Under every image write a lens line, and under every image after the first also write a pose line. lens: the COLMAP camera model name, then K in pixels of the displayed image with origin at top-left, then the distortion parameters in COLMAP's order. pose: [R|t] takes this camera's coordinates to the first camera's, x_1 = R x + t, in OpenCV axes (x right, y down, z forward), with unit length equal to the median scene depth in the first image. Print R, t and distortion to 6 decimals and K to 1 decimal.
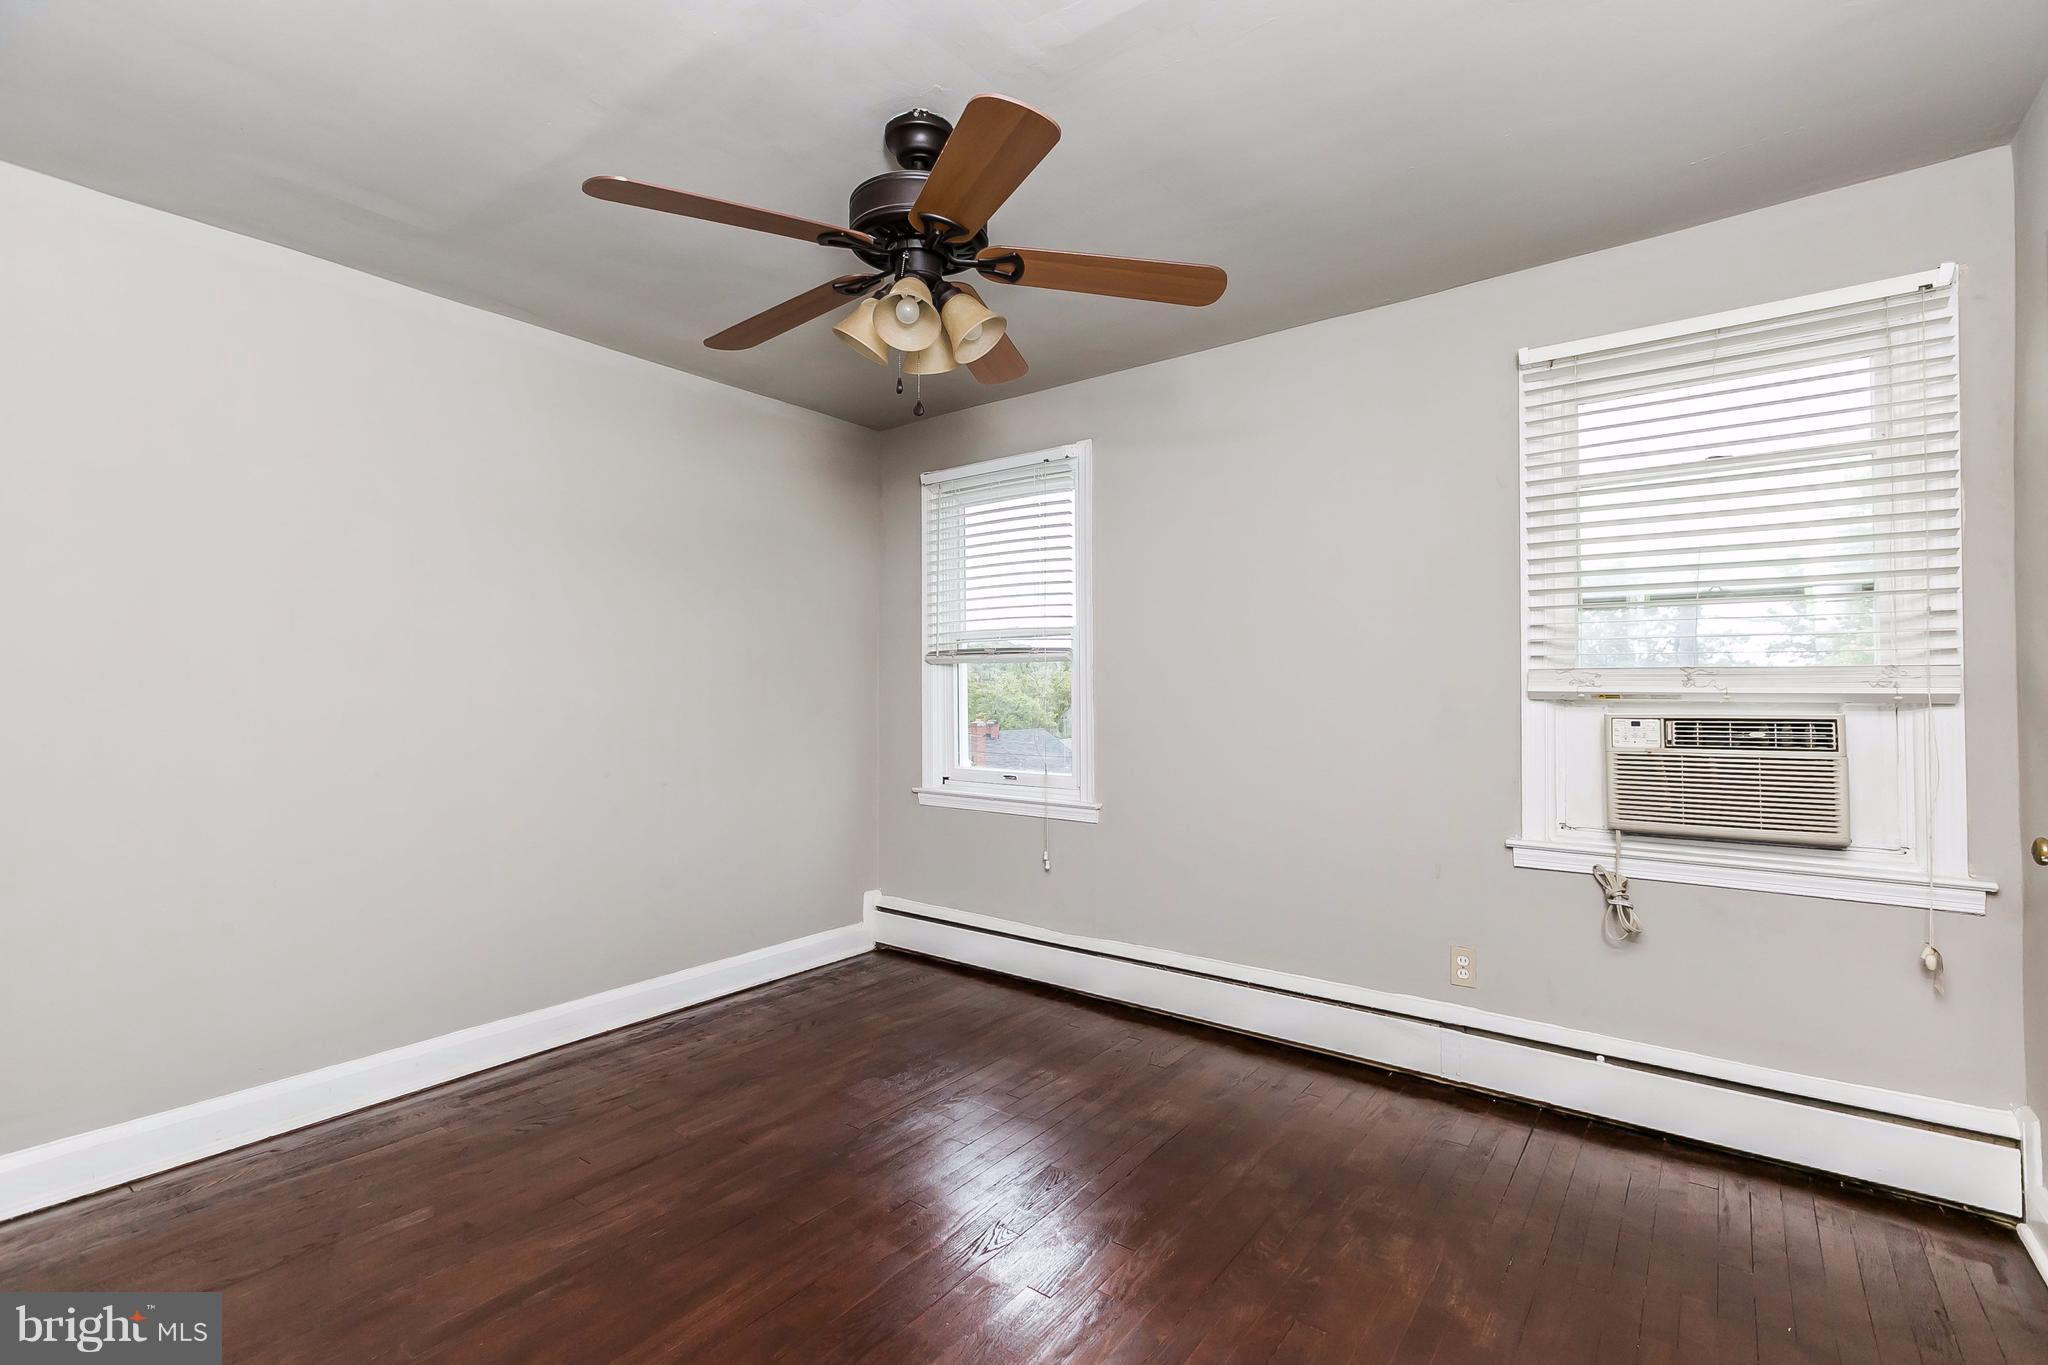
lens RADIAL K [[922.3, 0, 1028.9], [0, 922.3, 677.9], [0, 0, 1]] dist [0.002499, -0.000614]
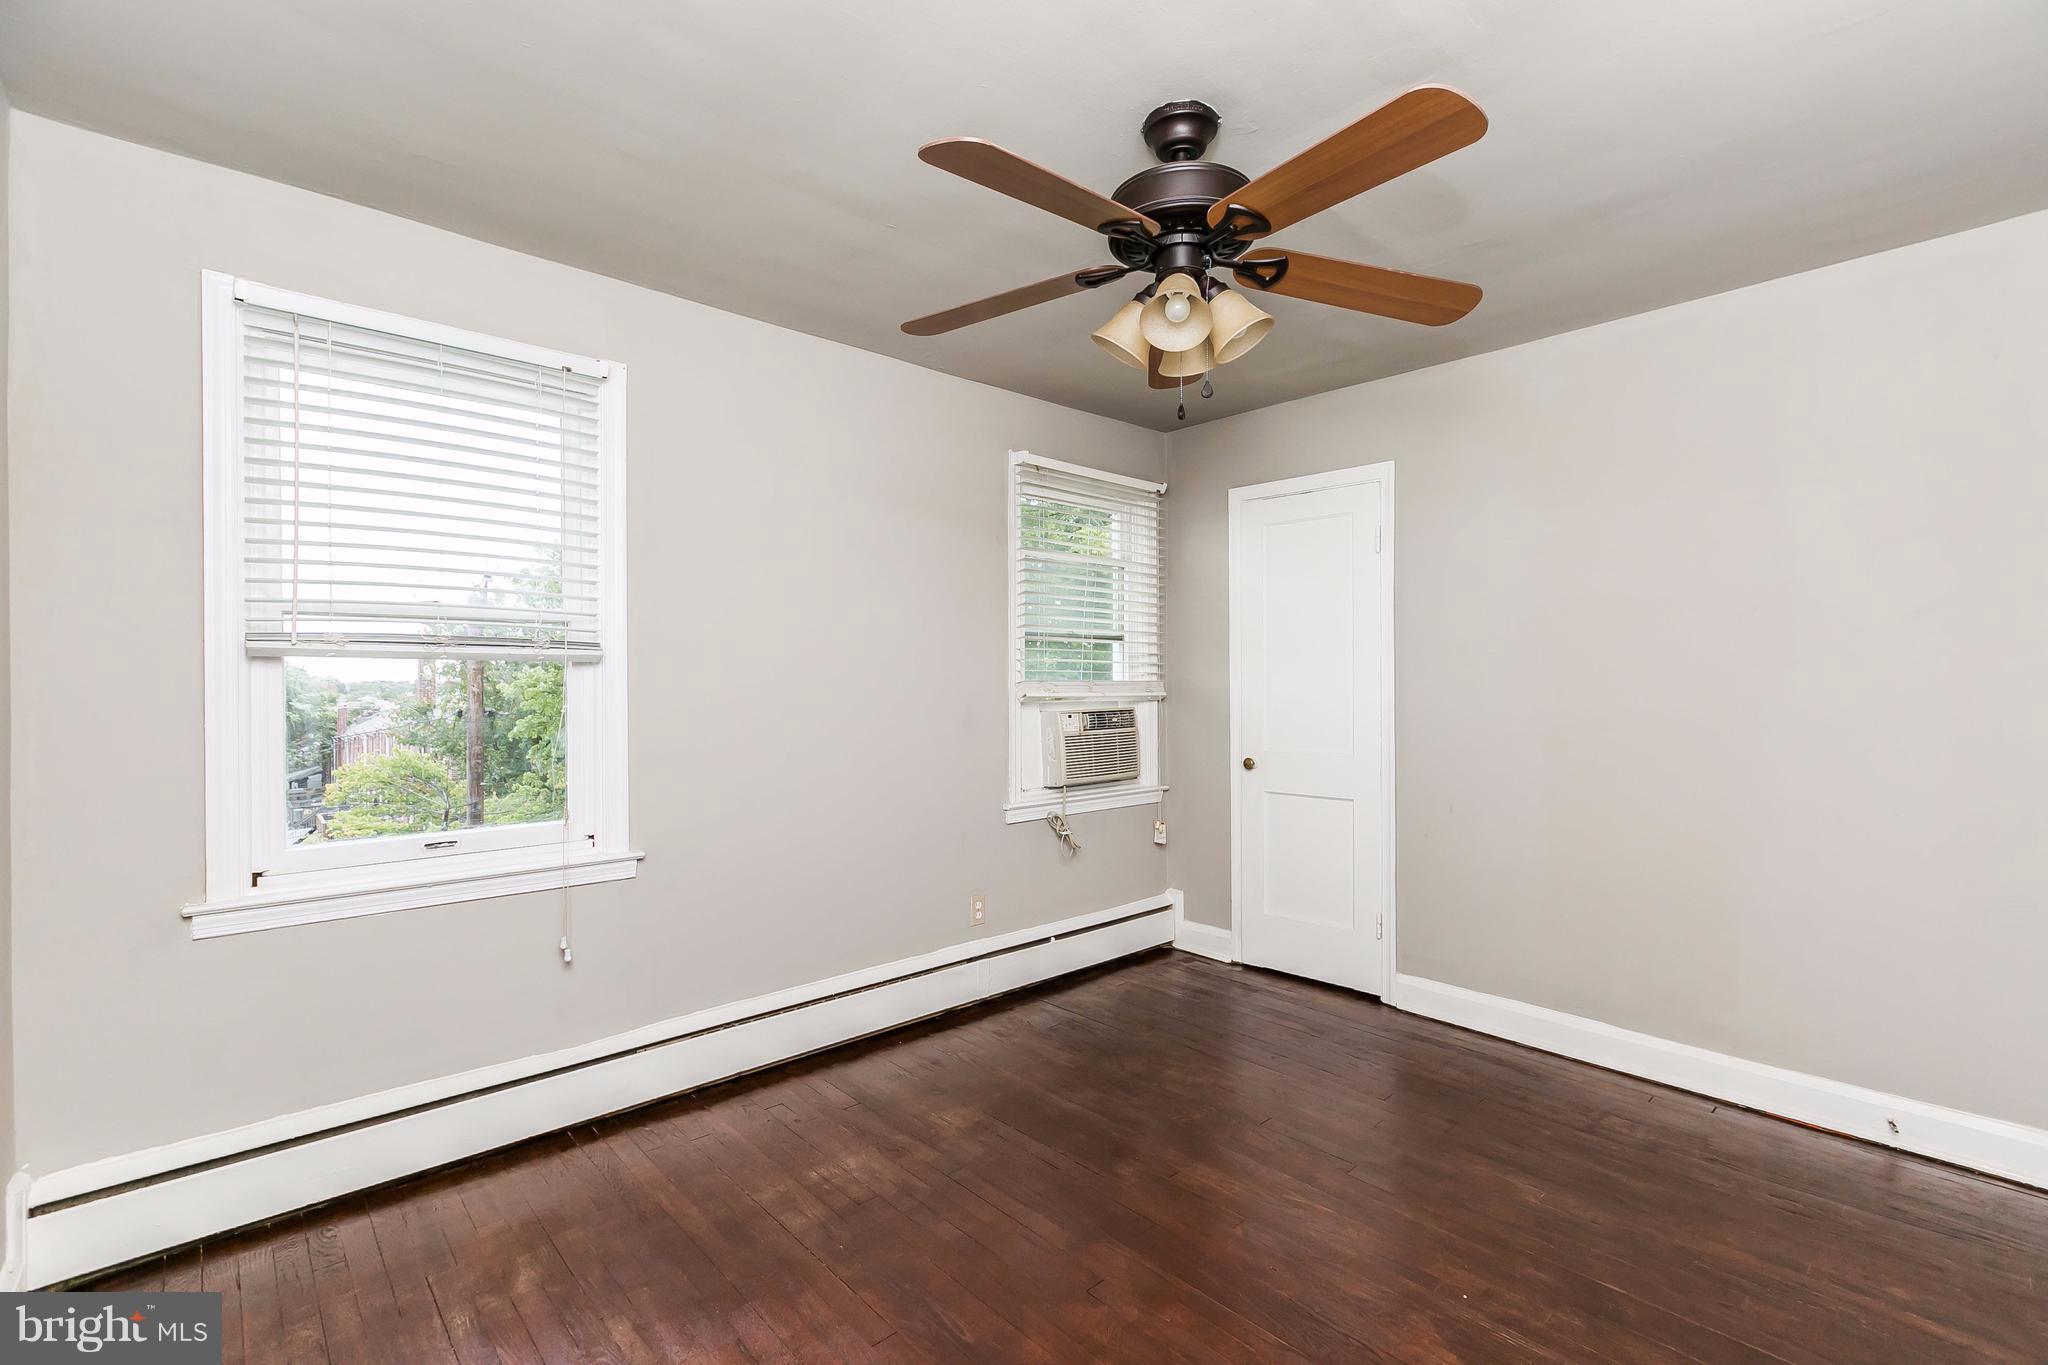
lens RADIAL K [[922.3, 0, 1018.0], [0, 922.3, 681.0], [0, 0, 1]] dist [0.002499, -0.000614]
pose [[0.172201, 0.001330, 0.985061, -0.873758], [-0.010733, 0.999942, 0.000526, -0.009570], [-0.985003, -0.010664, 0.172206, 0.799552]]
